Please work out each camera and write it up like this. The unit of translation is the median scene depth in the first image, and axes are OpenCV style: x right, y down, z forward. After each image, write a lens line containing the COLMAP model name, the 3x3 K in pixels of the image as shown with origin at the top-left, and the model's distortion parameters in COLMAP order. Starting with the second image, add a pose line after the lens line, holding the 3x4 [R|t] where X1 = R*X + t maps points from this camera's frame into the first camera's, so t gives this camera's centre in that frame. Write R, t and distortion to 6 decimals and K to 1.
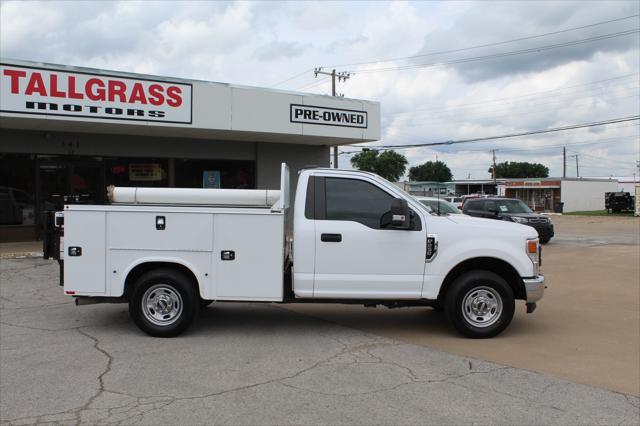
lens RADIAL K [[598.8, 0, 320.0], [0, 598.8, 213.0], [0, 0, 1]] dist [-0.117788, 0.020348]
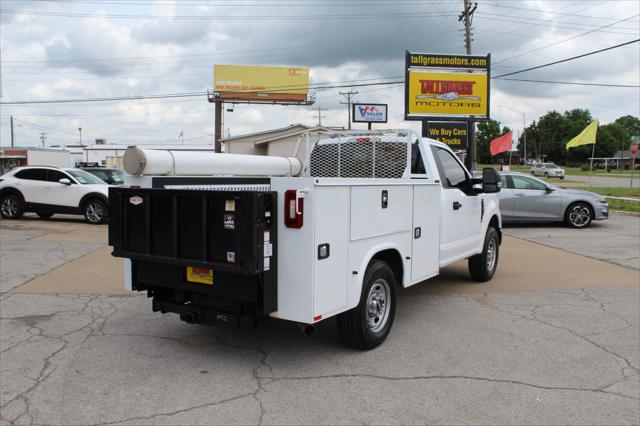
lens RADIAL K [[568.6, 0, 320.0], [0, 568.6, 213.0], [0, 0, 1]] dist [-0.154814, 0.142290]
pose [[0.533171, -0.065741, 0.843449, -0.351974], [0.018352, 0.997640, 0.066158, -0.005780], [-0.845809, -0.019795, 0.533119, 0.258540]]
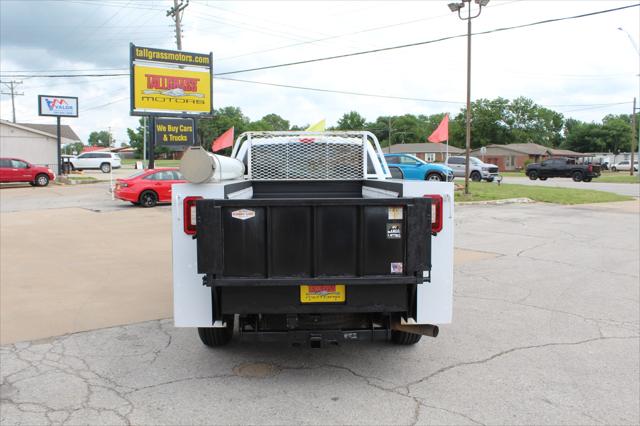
lens RADIAL K [[568.6, 0, 320.0], [0, 568.6, 213.0], [0, 0, 1]] dist [-0.154814, 0.142290]
pose [[-0.032368, -0.087842, 0.995608, -0.391922], [0.029216, 0.995622, 0.088793, -0.014422], [-0.999049, 0.031961, -0.029660, 0.440330]]
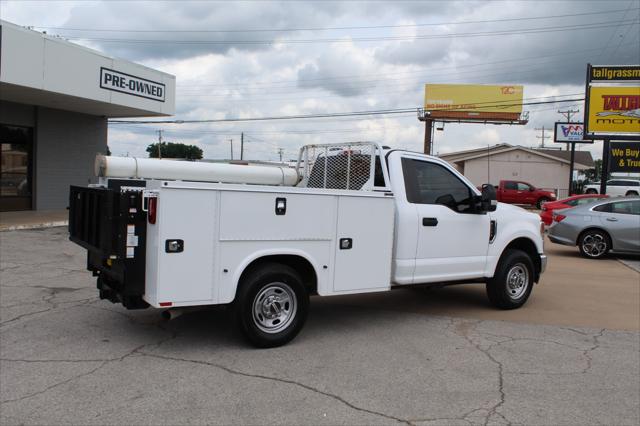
lens RADIAL K [[568.6, 0, 320.0], [0, 568.6, 213.0], [0, 0, 1]] dist [-0.154814, 0.142290]
pose [[0.820412, -0.001538, 0.571771, -0.251423], [-0.021615, 0.999198, 0.033702, -0.000446], [-0.571364, -0.040008, 0.819721, 0.129573]]
